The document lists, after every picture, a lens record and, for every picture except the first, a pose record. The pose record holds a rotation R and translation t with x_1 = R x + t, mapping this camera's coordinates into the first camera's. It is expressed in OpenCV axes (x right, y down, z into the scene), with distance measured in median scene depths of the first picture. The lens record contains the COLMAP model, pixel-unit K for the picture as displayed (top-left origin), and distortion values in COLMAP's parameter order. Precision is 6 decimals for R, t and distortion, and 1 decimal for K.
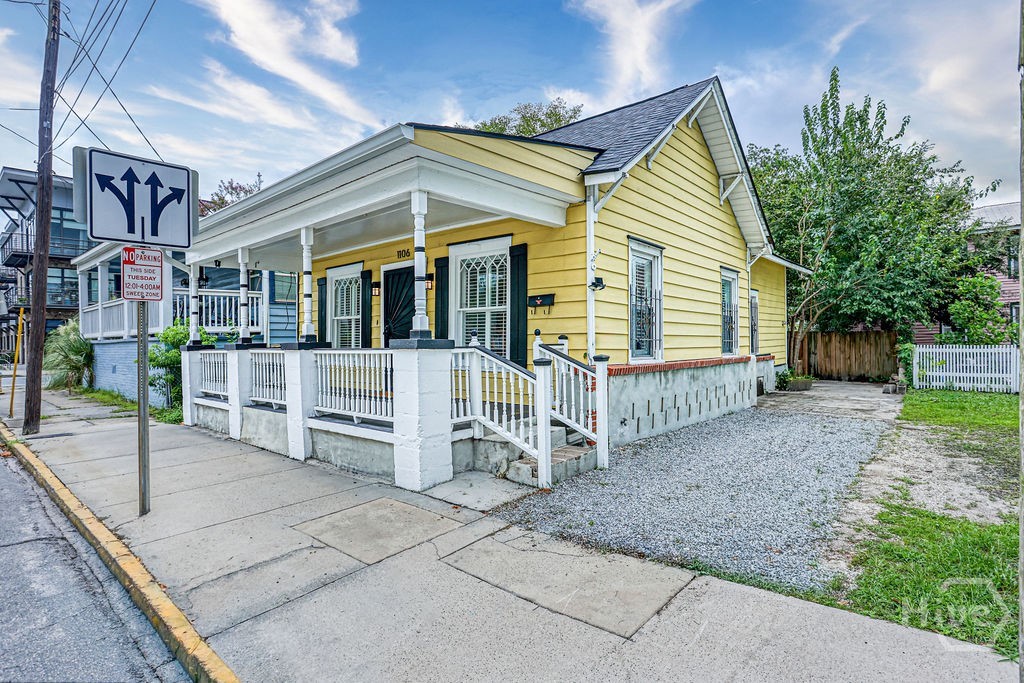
lens RADIAL K [[523.9, 0, 512.0], [0, 523.9, 343.7], [0, 0, 1]] dist [-0.026843, -0.000105]
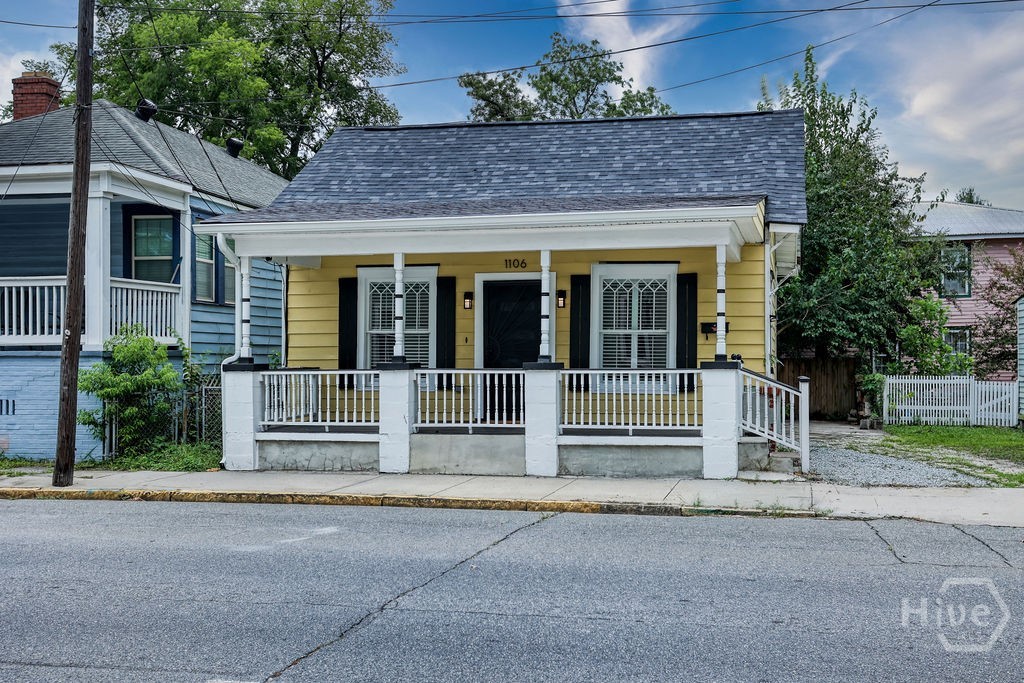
lens RADIAL K [[1186.2, 0, 512.3], [0, 1186.2, 342.8], [0, 0, 1]] dist [-0.027009, 0.000000]
pose [[0.879377, 0.022929, 0.475575, -1.071870], [-0.010206, 0.999518, -0.029317, 0.018510], [-0.476018, 0.020927, 0.879187, -0.695632]]
